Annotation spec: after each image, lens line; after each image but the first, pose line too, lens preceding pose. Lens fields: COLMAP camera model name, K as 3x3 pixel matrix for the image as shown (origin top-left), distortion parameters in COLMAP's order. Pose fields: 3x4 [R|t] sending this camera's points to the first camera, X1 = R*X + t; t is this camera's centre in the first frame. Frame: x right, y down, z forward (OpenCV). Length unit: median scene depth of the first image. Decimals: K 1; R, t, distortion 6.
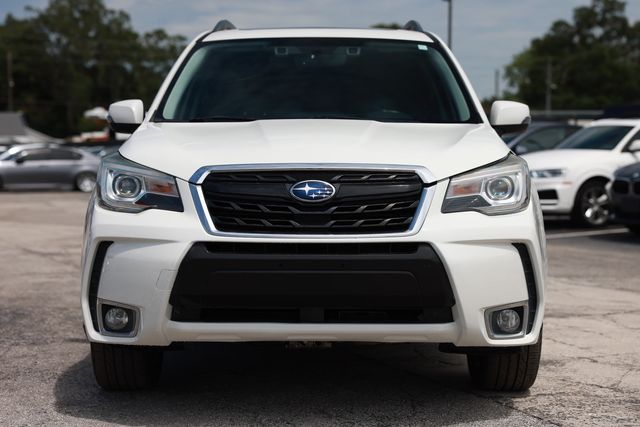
lens RADIAL K [[1185.8, 0, 319.5], [0, 1185.8, 205.4], [0, 0, 1]] dist [0.186652, 0.005426]
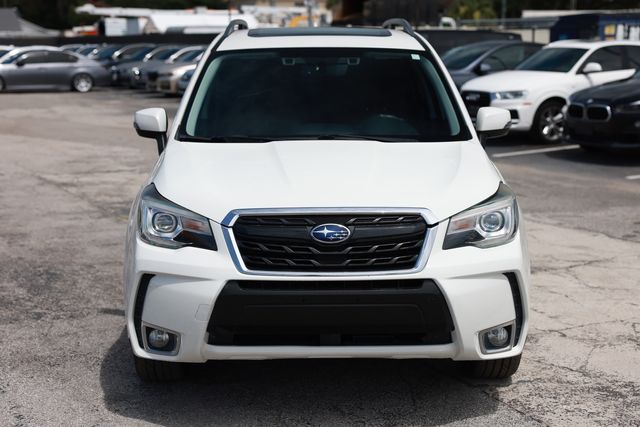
lens RADIAL K [[1082.2, 0, 320.0], [0, 1082.2, 213.5], [0, 0, 1]] dist [0.116049, 0.099391]
pose [[0.999666, -0.009055, 0.024220, -0.038743], [0.006154, 0.993077, 0.117303, -0.144980], [-0.025114, -0.117115, 0.992801, -0.029259]]
